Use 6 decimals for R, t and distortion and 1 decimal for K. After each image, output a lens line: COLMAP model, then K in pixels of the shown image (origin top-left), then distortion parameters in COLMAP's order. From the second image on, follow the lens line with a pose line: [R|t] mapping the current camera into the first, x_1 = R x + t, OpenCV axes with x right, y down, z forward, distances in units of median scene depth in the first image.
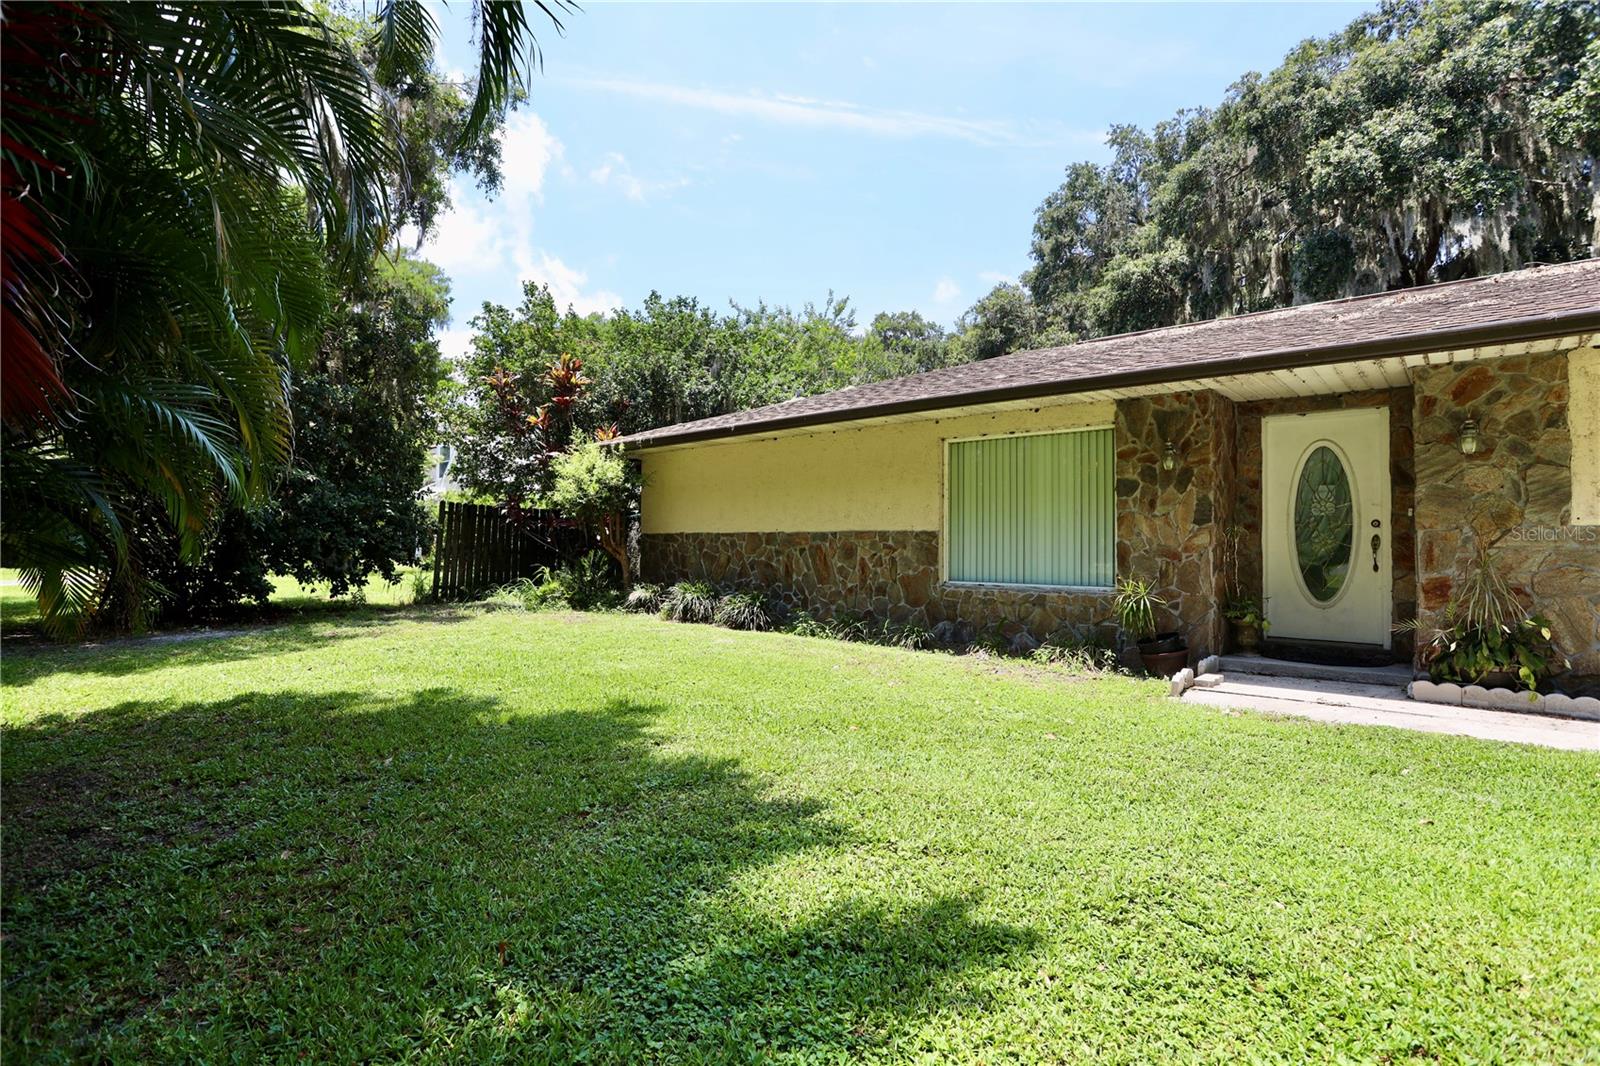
lens RADIAL K [[776.4, 0, 793.0], [0, 776.4, 525.2], [0, 0, 1]] dist [-0.073468, 0.032485]
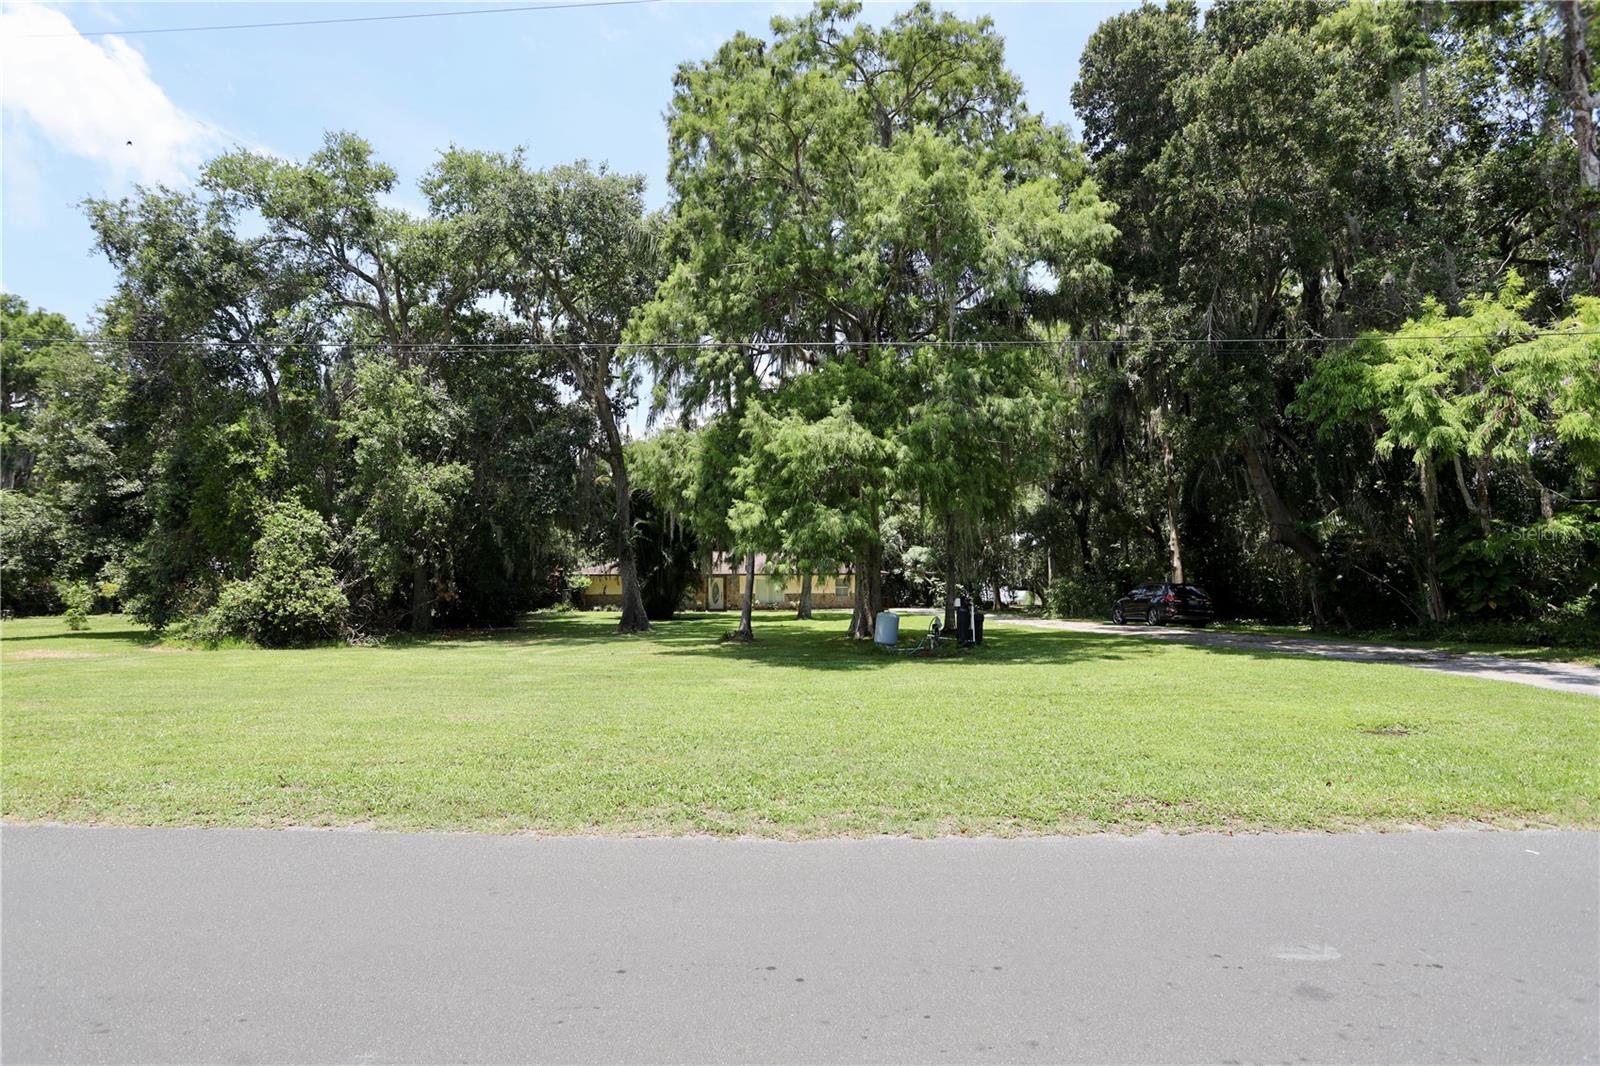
lens RADIAL K [[776.4, 0, 793.0], [0, 776.4, 525.2], [0, 0, 1]] dist [-0.073468, 0.032485]
pose [[0.656909, 0.054648, 0.751987, -4.664588], [-0.005097, 0.997669, -0.068049, -0.153308], [-0.753953, 0.040870, 0.655656, -4.699009]]
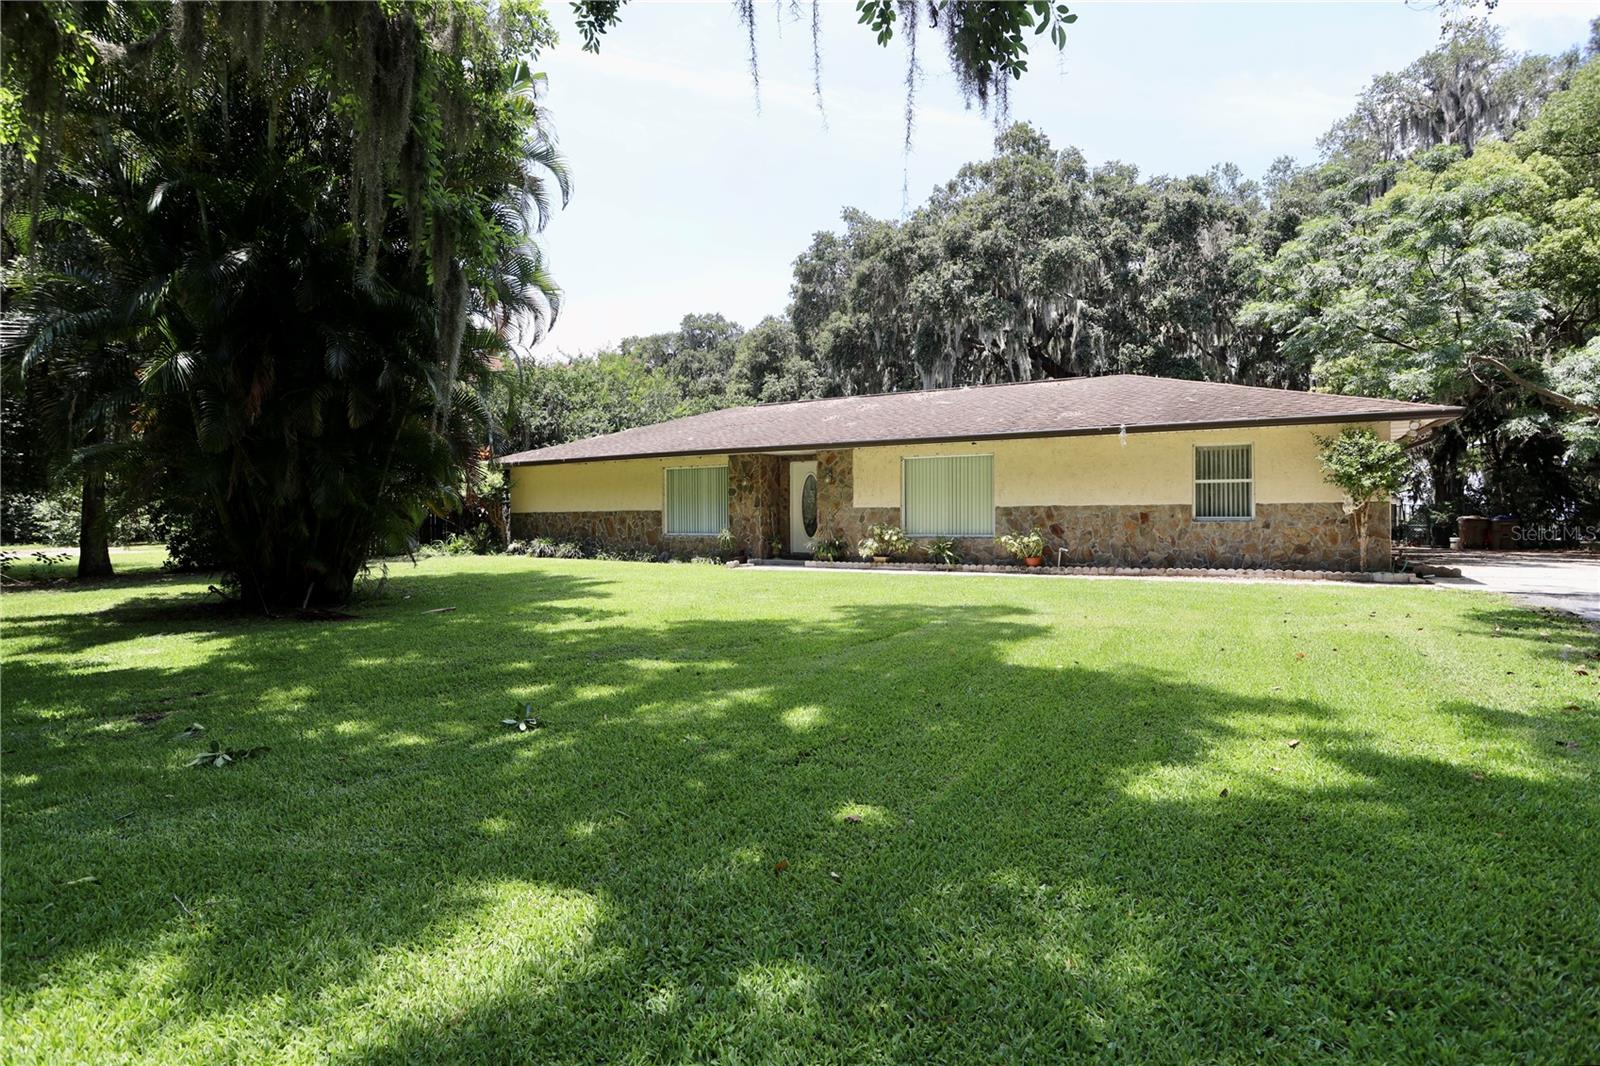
lens RADIAL K [[803.1, 0, 793.1], [0, 803.1, 523.8], [0, 0, 1]] dist [-0.079409, 0.046611]
pose [[0.977573, -0.017552, 0.209863, 0.093284], [0.010390, 0.999327, 0.035178, -0.038211], [-0.210339, -0.032209, 0.977098, -1.623474]]
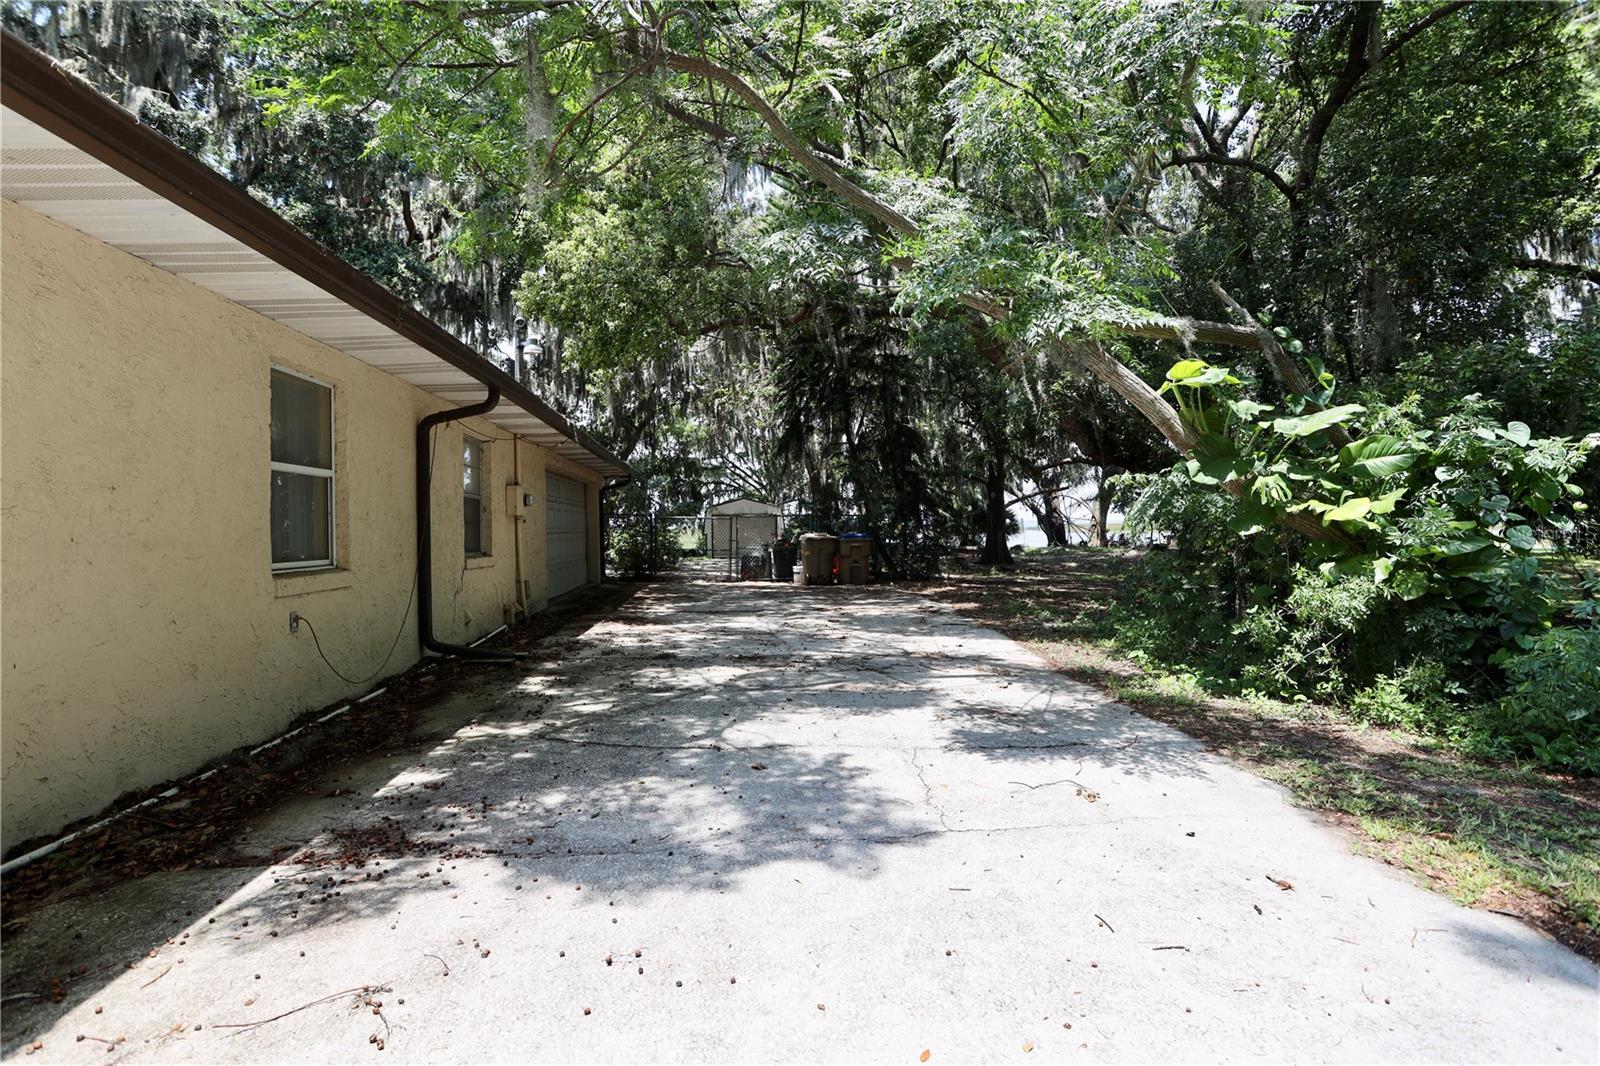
lens RADIAL K [[776.4, 0, 793.0], [0, 776.4, 525.2], [0, 0, 1]] dist [-0.073468, 0.032485]
pose [[0.679174, -0.024523, 0.733567, 2.295788], [0.004407, 0.999560, 0.029335, -0.006127], [-0.733964, -0.016691, 0.678984, -0.219216]]
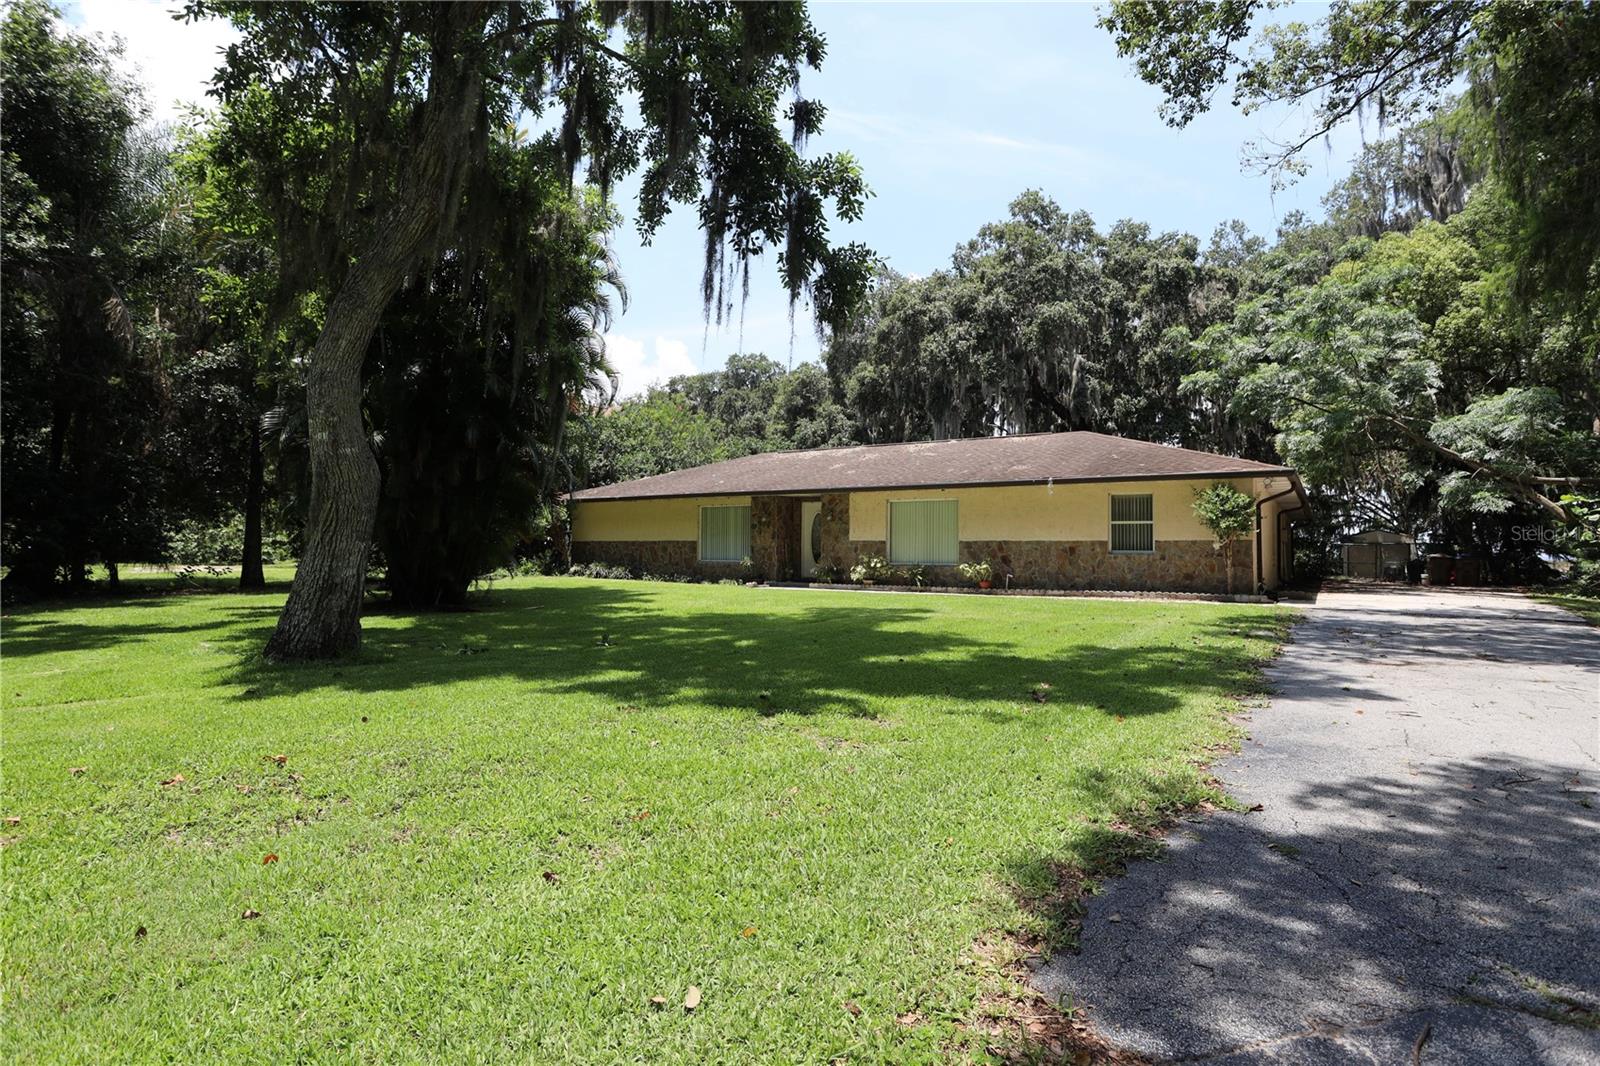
lens RADIAL K [[832.5, 0, 794.6], [0, 832.5, 521.1], [0, 0, 1]] dist [-0.074249, 0.042384]
pose [[0.988513, 0.002234, 0.151120, 0.110215], [-0.000994, 0.999965, -0.008275, -0.046493], [-0.151133, 0.008030, 0.988481, -2.343189]]
